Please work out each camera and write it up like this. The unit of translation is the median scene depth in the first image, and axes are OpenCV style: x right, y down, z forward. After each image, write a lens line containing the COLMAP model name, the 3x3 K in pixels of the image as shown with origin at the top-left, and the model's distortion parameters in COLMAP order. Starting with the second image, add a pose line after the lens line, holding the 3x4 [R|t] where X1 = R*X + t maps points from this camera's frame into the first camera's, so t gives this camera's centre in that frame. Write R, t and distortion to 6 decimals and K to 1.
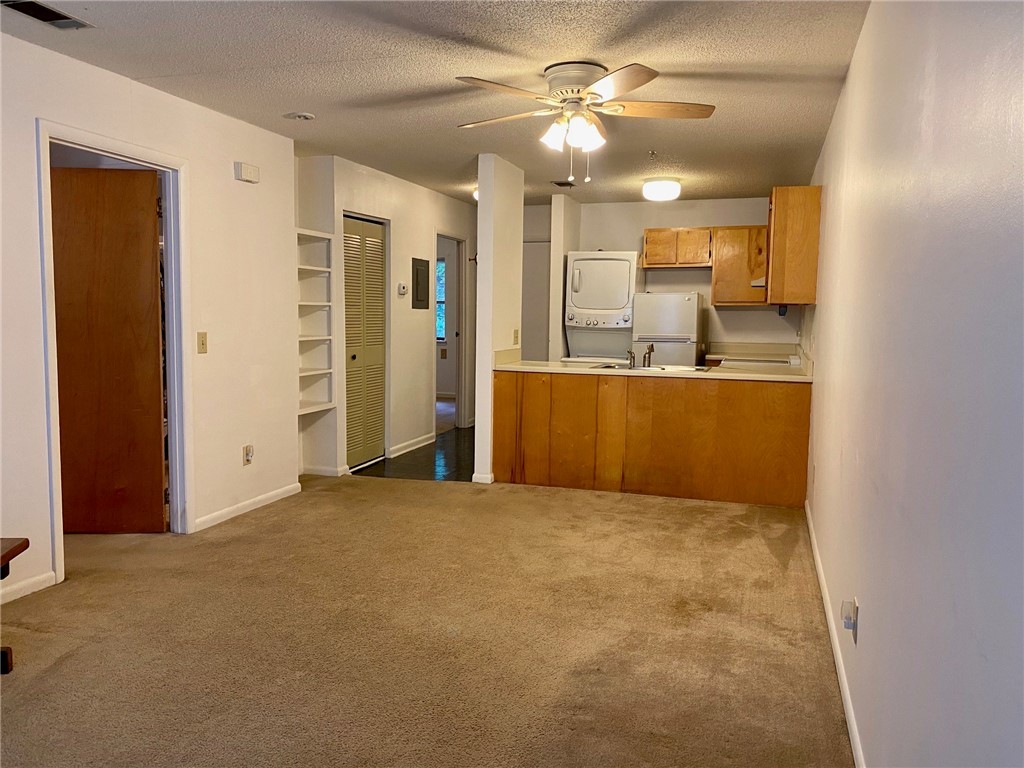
lens RADIAL K [[799.5, 0, 512.0], [0, 799.5, 384.0], [0, 0, 1]] dist [0.009083, 0.002770]
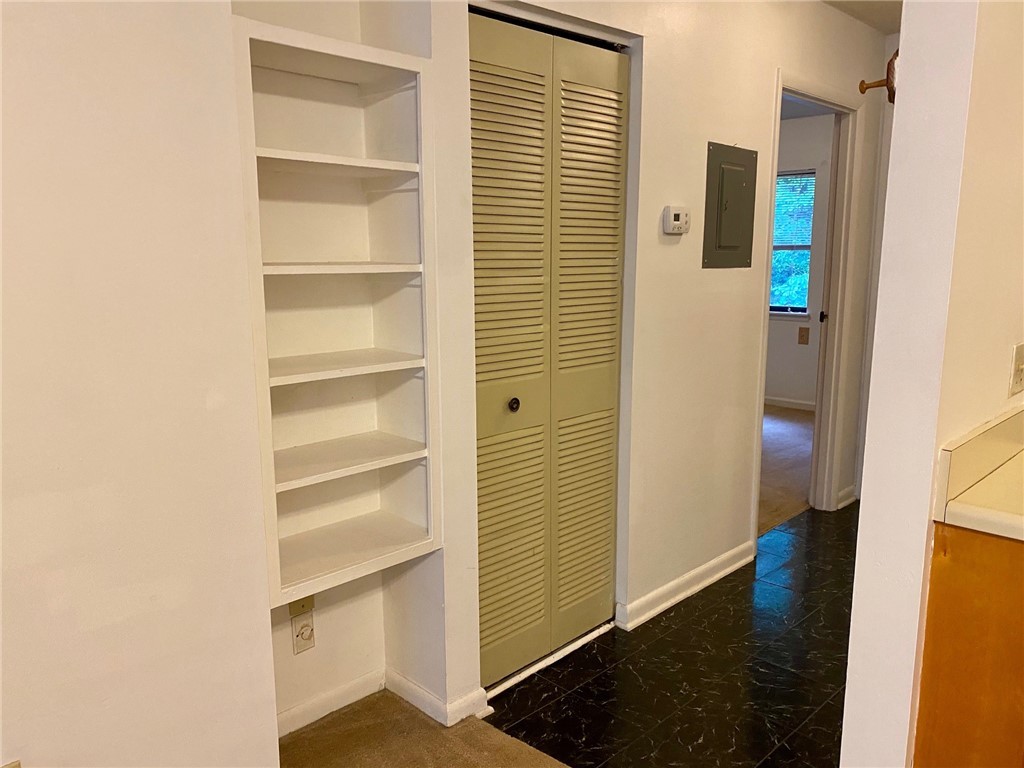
lens RADIAL K [[799.5, 0, 512.0], [0, 799.5, 384.0], [0, 0, 1]] dist [0.009083, 0.002770]
pose [[0.897722, 0.061036, -0.436315, -0.030454], [-0.029343, 0.996441, 0.079018, -0.067072], [0.439585, -0.058133, 0.896318, 0.605311]]
